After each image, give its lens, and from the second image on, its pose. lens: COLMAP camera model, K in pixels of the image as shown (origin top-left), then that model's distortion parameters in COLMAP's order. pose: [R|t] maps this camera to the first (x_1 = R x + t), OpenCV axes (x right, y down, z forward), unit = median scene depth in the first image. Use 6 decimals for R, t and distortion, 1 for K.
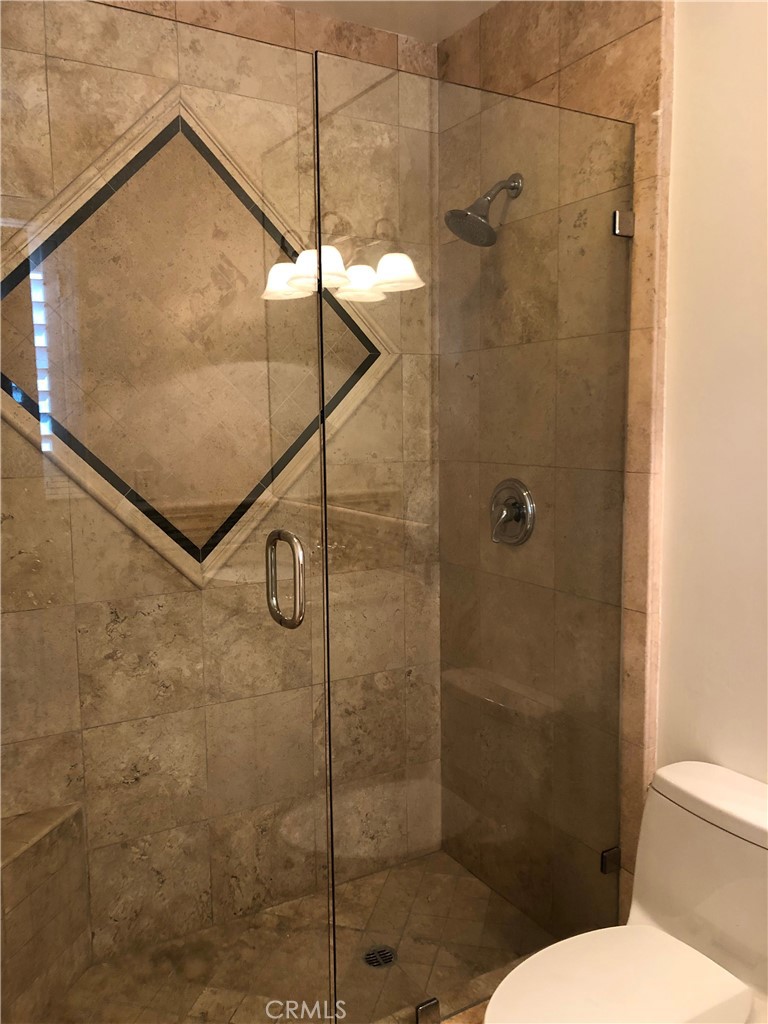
lens RADIAL K [[849.7, 0, 380.4], [0, 849.7, 510.8], [0, 0, 1]] dist [0.027312, -0.012765]
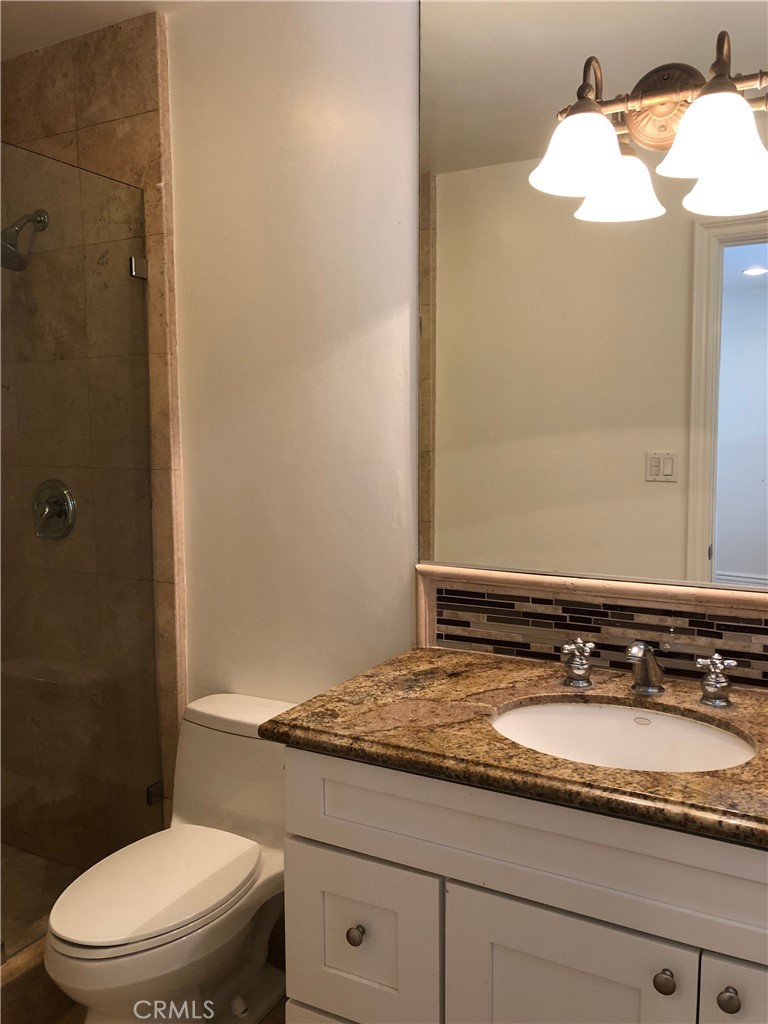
lens RADIAL K [[849.7, 0, 382.7], [0, 849.7, 508.8], [0, 0, 1]] dist [0.027312, -0.012765]
pose [[0.860983, -0.041031, 0.506975, -0.047678], [0.052166, 0.998608, -0.007773, 0.036520], [-0.505951, 0.033139, 0.861925, -0.214088]]
